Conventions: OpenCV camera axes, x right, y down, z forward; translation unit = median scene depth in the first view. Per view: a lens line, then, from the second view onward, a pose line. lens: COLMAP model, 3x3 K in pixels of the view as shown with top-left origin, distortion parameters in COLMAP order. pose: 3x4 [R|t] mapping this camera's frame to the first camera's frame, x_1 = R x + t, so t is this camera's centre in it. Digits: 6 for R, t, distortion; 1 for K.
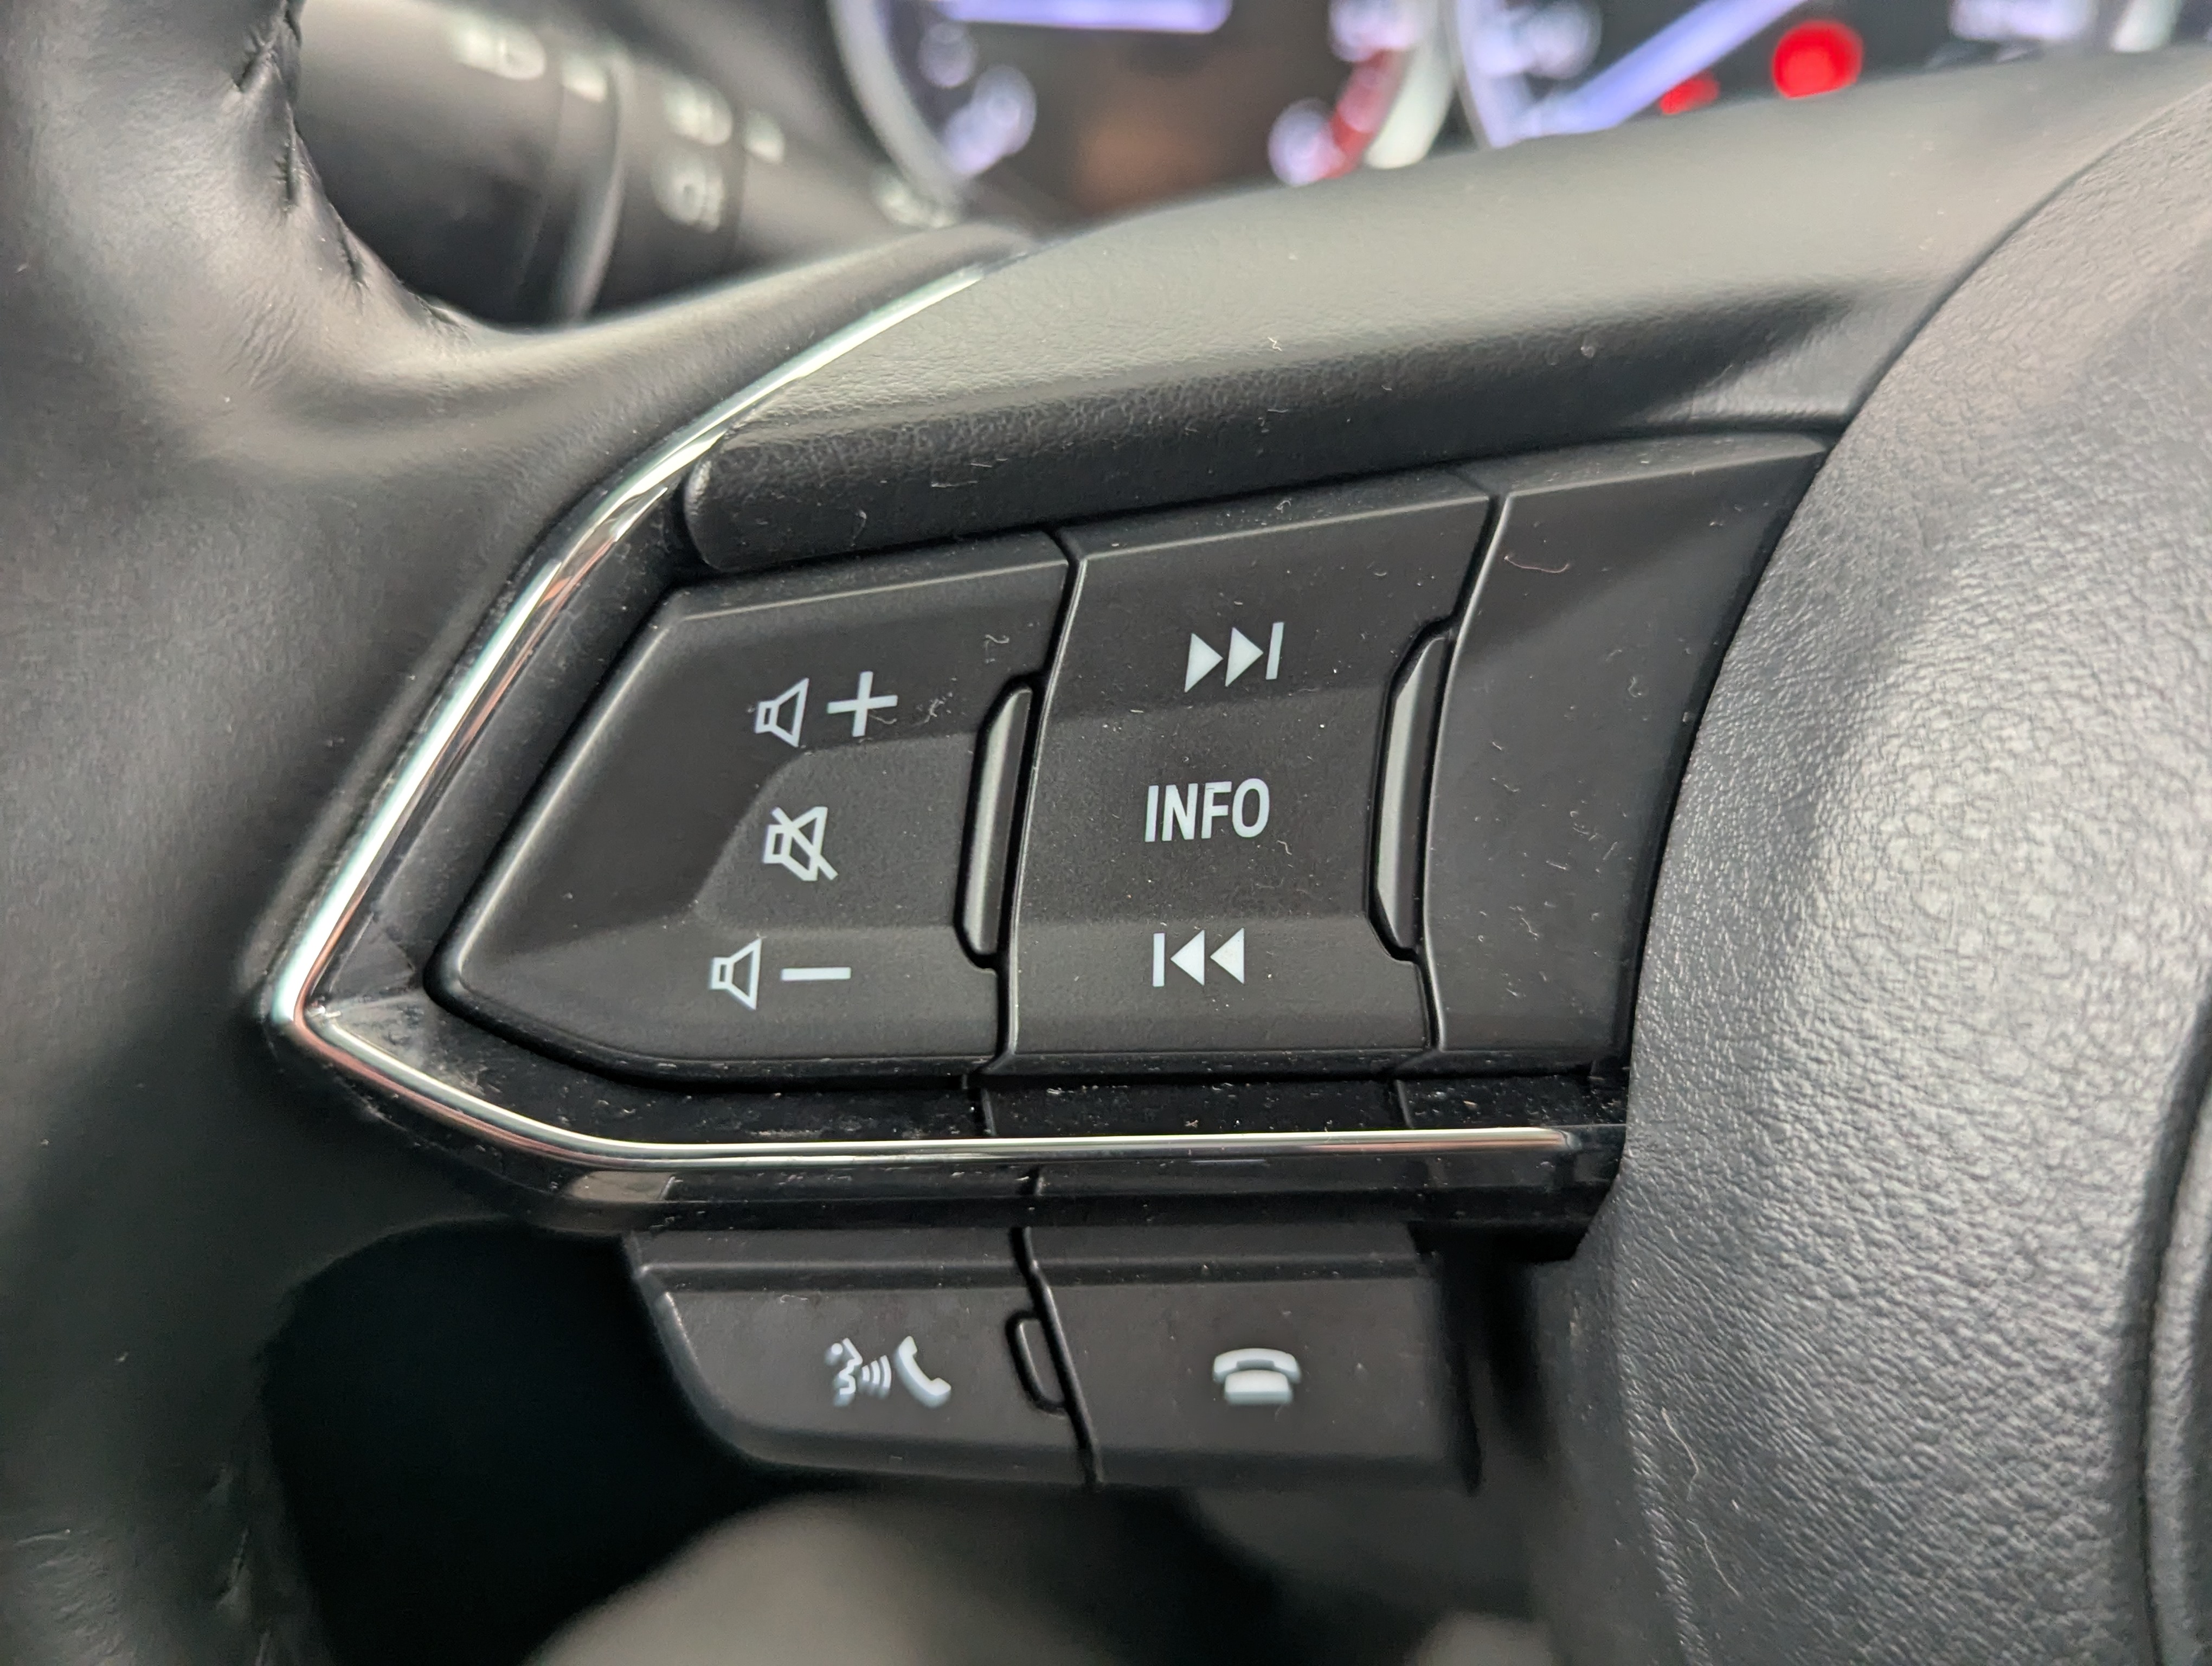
lens RADIAL K [[2056.1, 0, 1093.8], [0, 2056.1, 832.0], [0, 0, 1]] dist [0.057270, -0.019965]
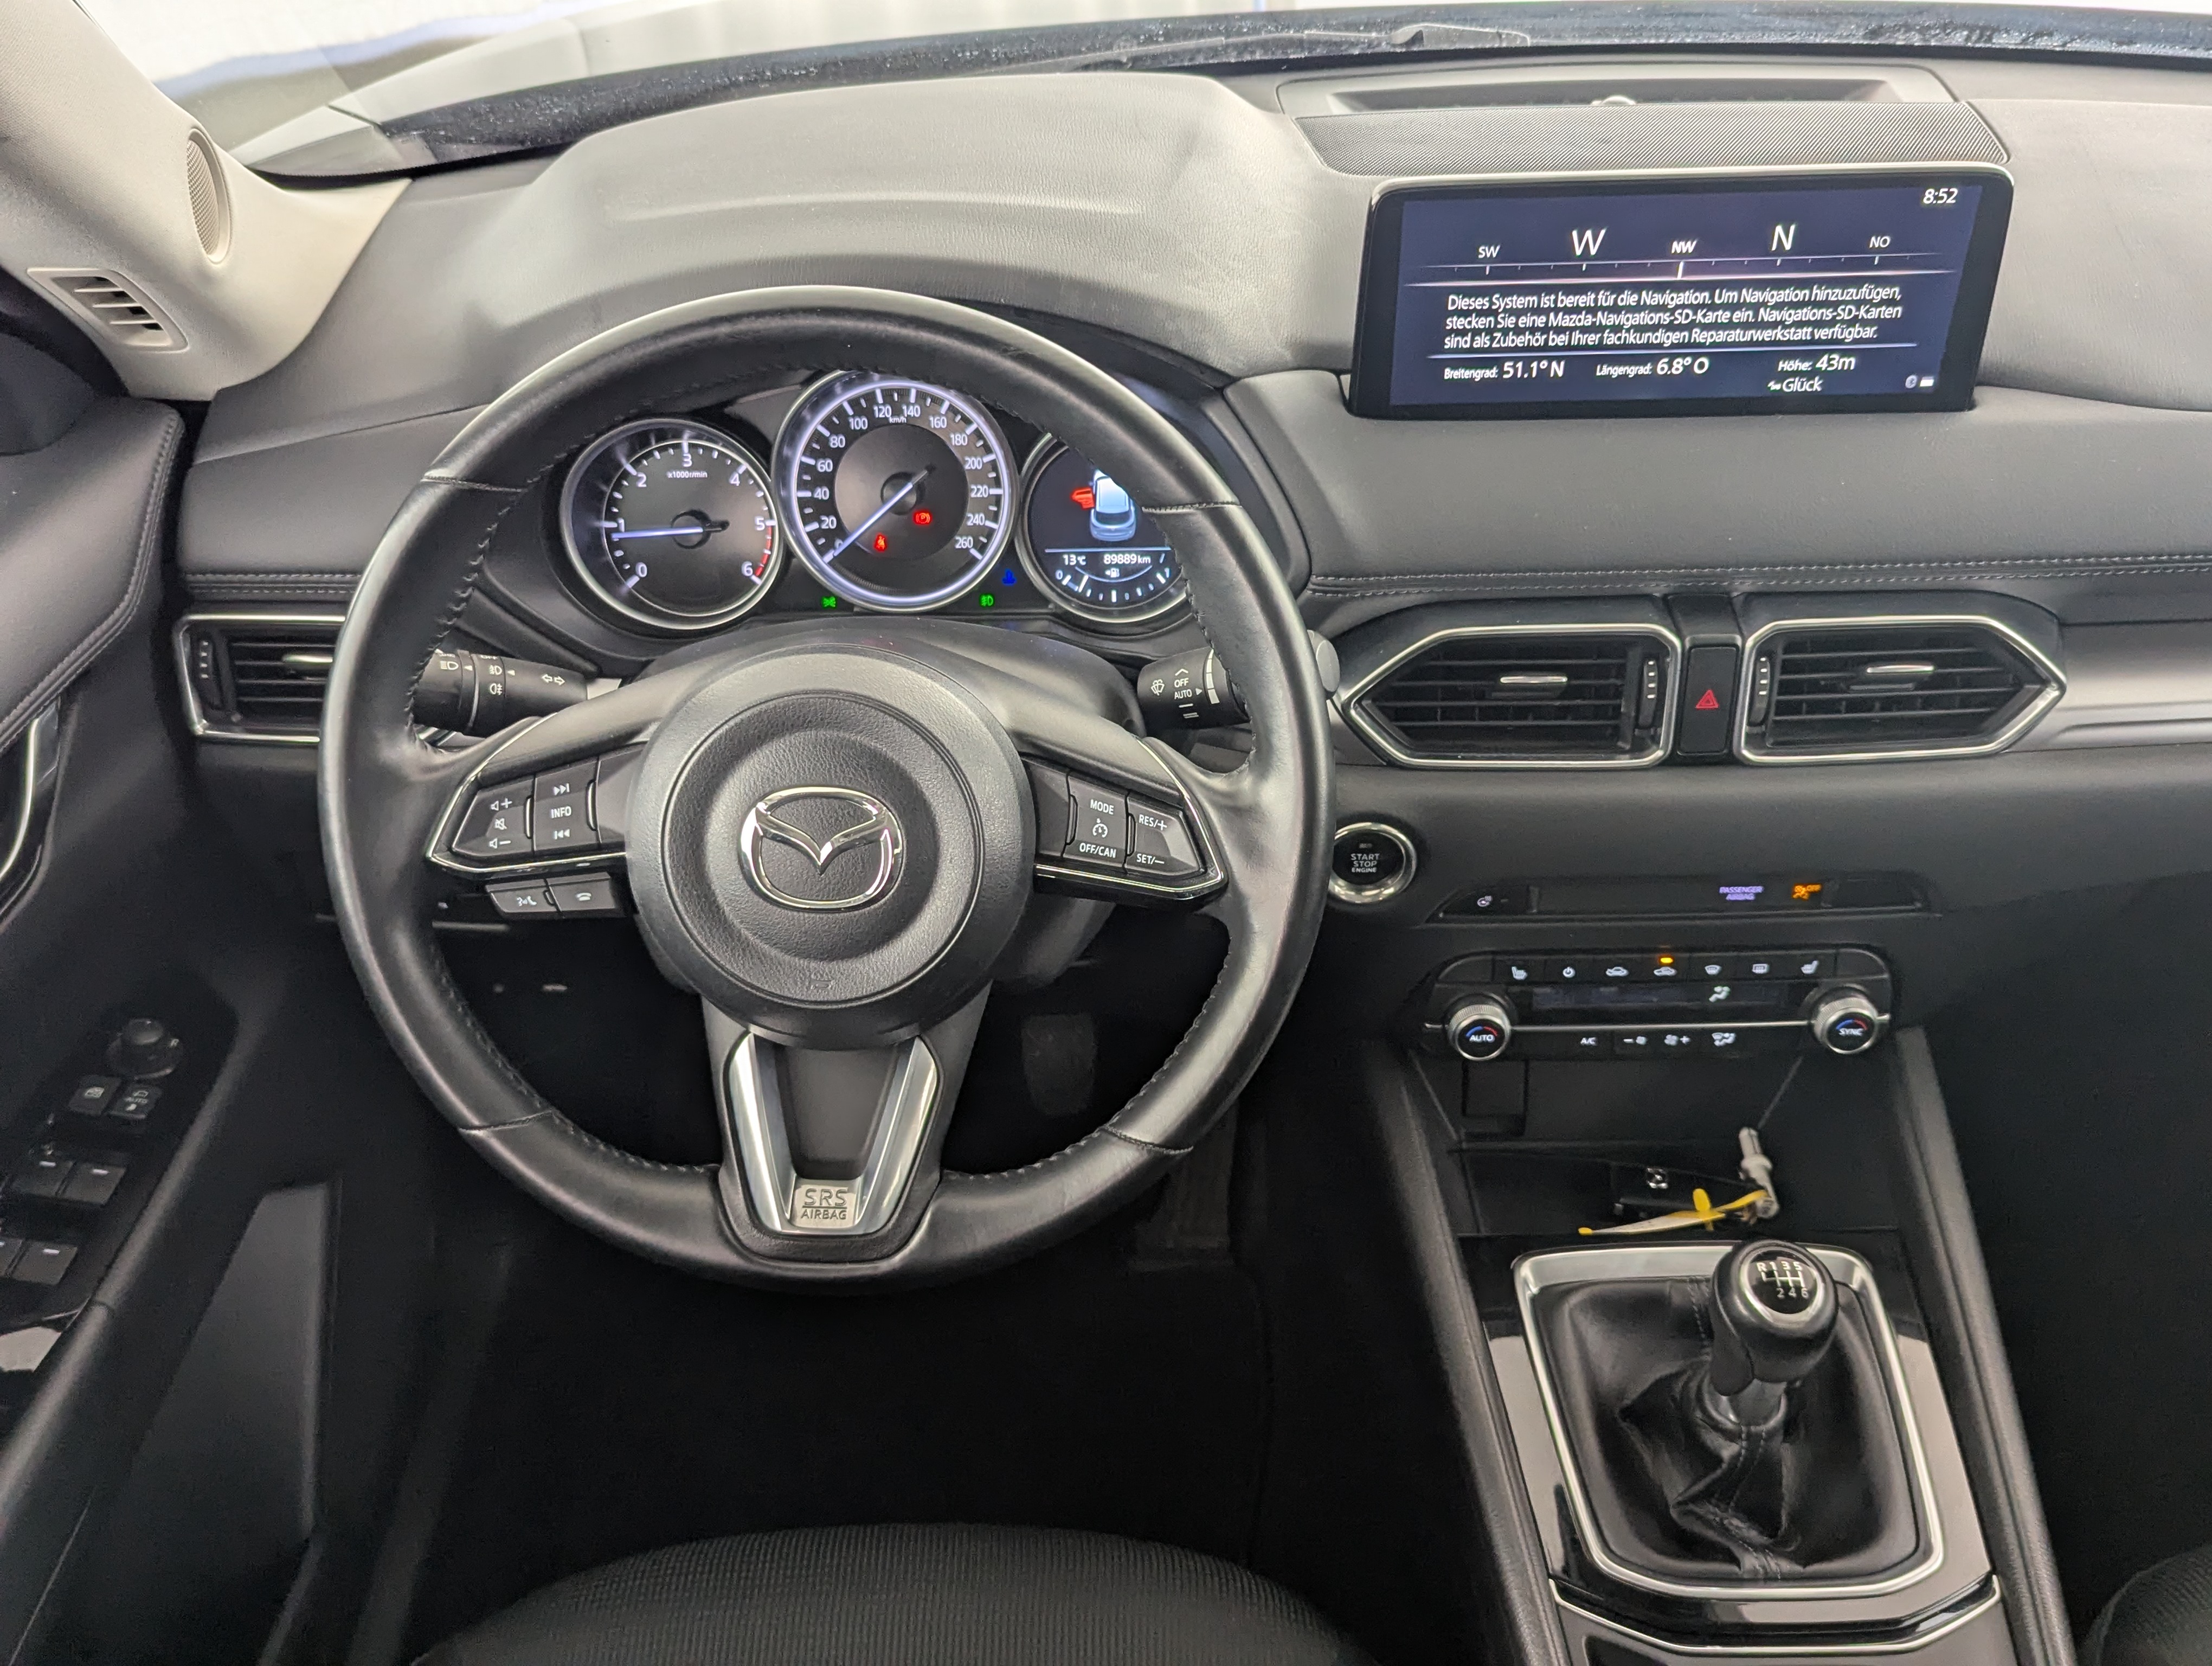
lens RADIAL K [[2067.8, 0, 1105.2], [0, 2067.8, 864.2], [0, 0, 1]] dist [0.050743, -0.004860]
pose [[0.992324, -0.116027, -0.042790, 2.097820], [0.117041, 0.992883, 0.022012, 0.217548], [0.039932, -0.026851, 0.998842, -5.731740]]
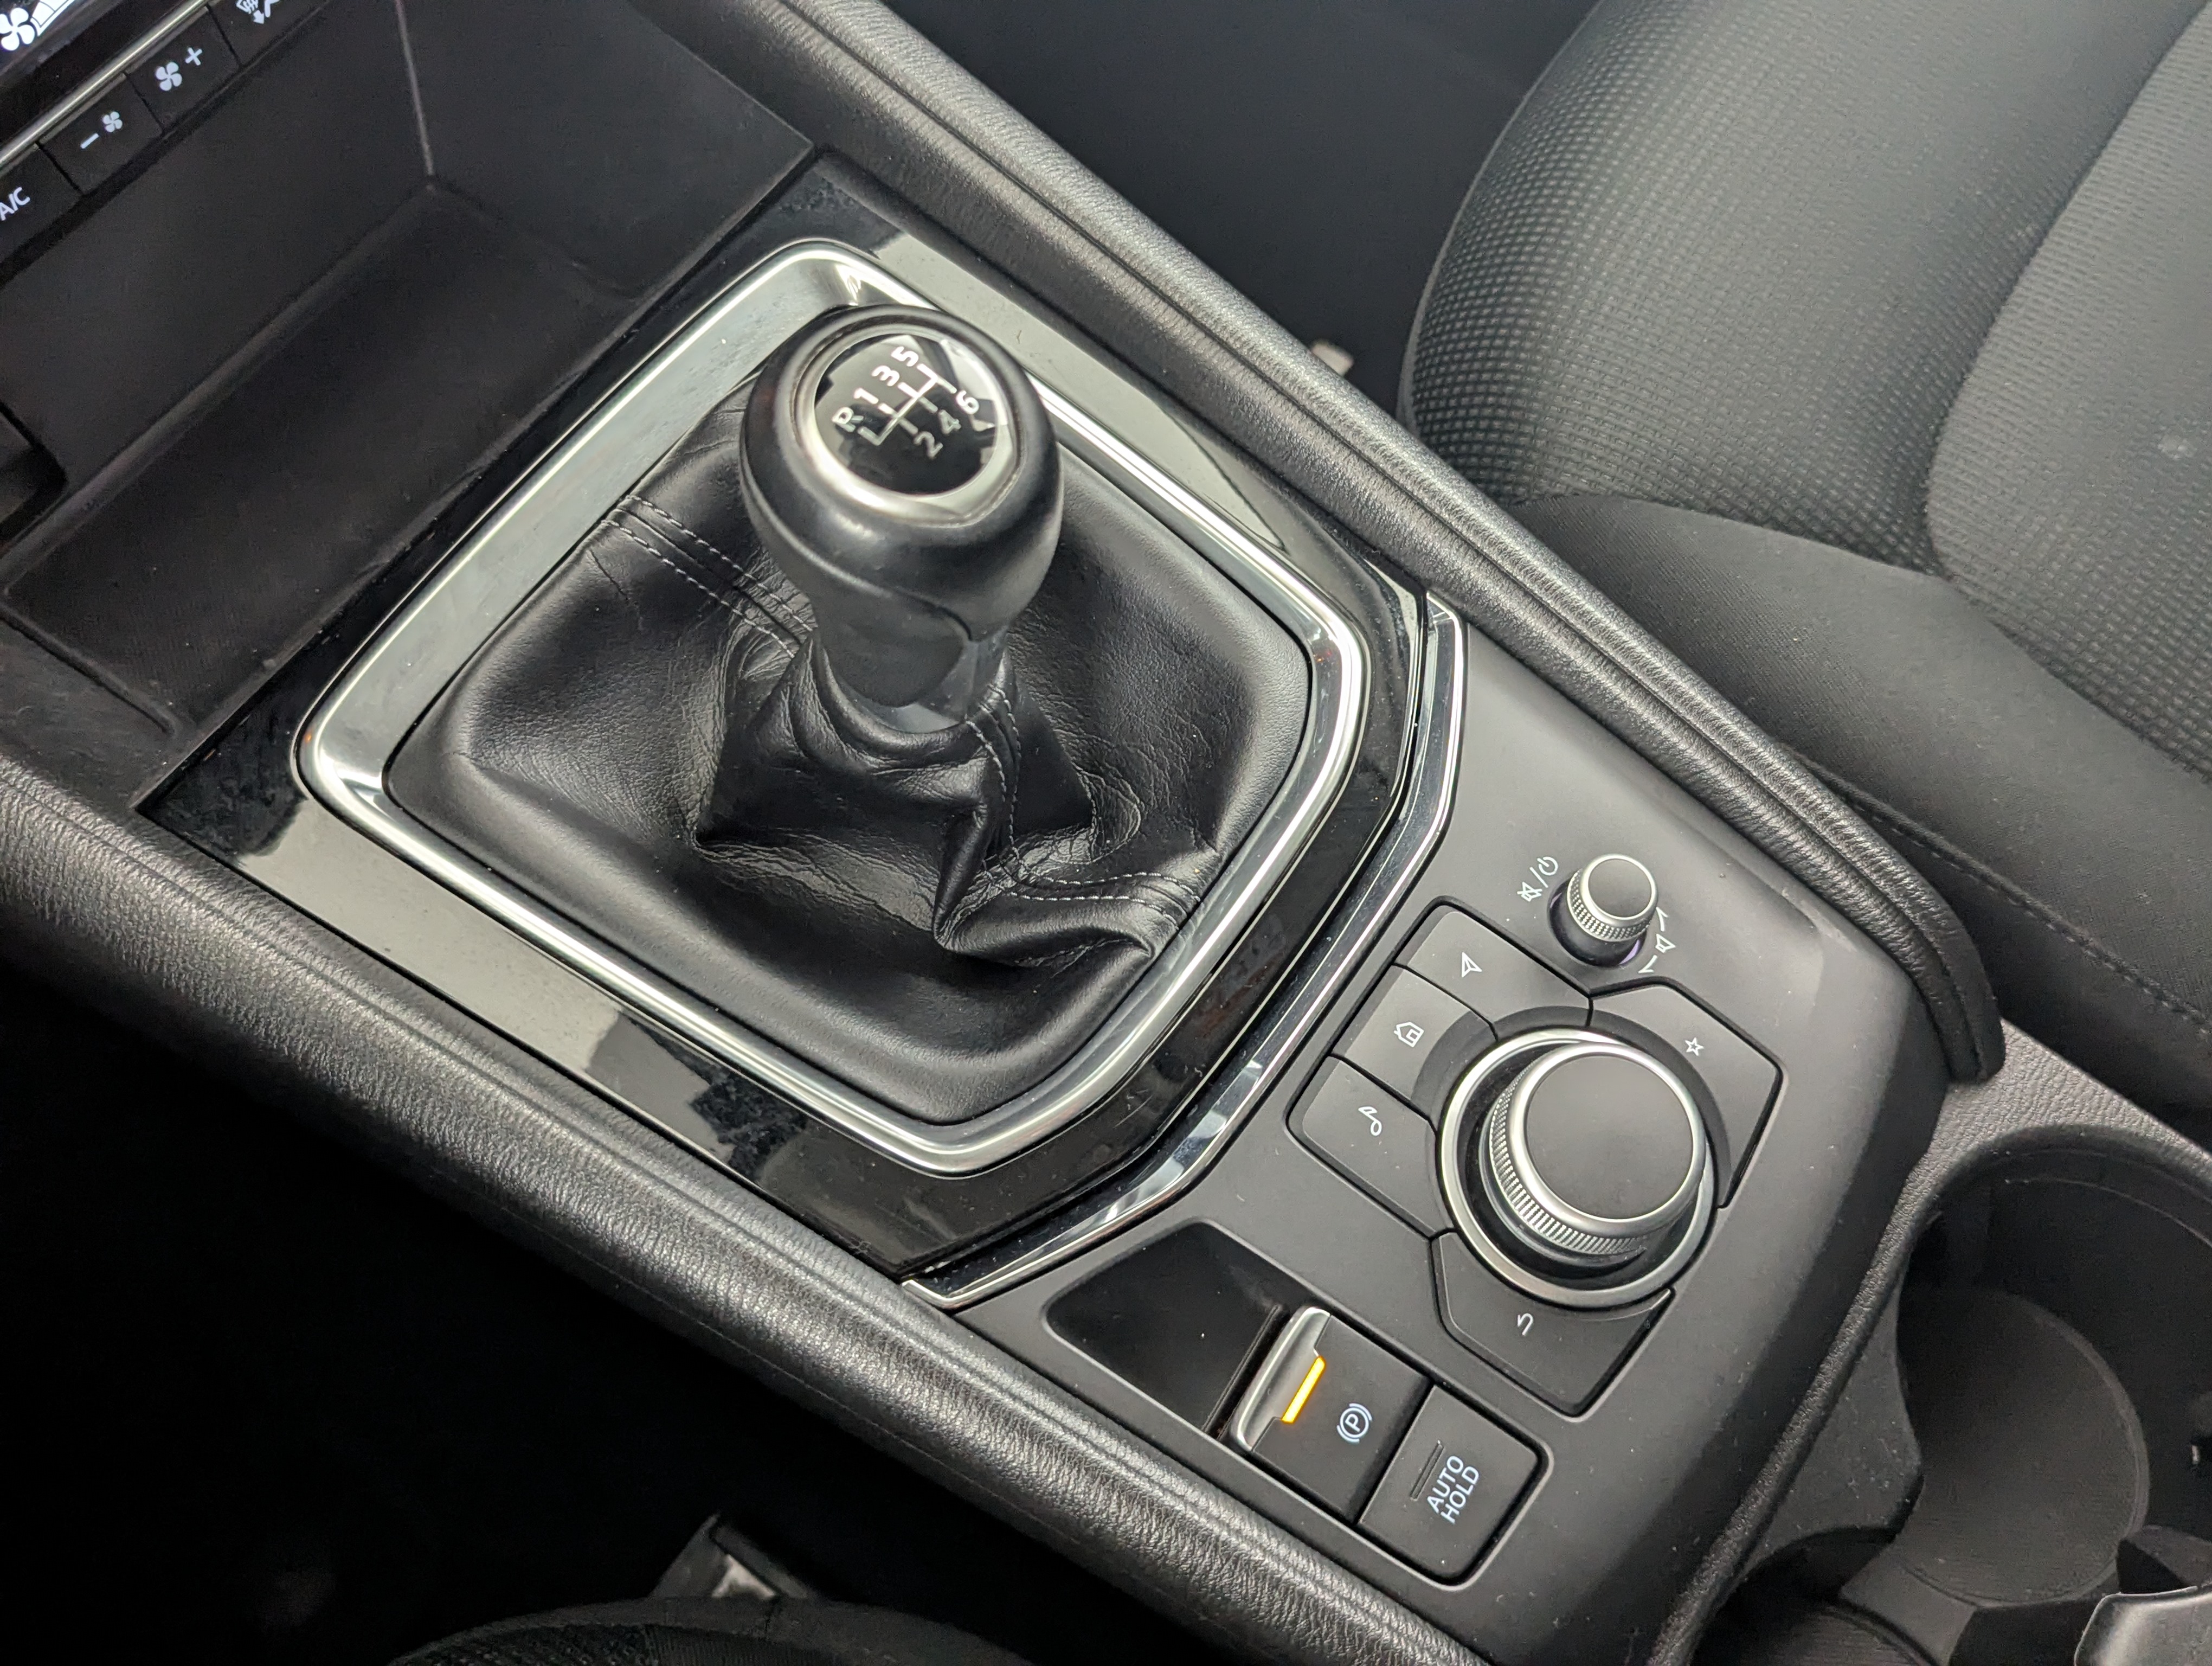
lens RADIAL K [[2031.2, 0, 1106.0], [0, 2031.2, 833.0], [0, 0, 1]] dist [0.073846, -0.086676]
pose [[0.552805, -0.789439, 0.266821, 2.963963], [0.539291, 0.583021, 0.607661, 0.925801], [-0.635273, -0.192024, 0.748034, -0.630159]]
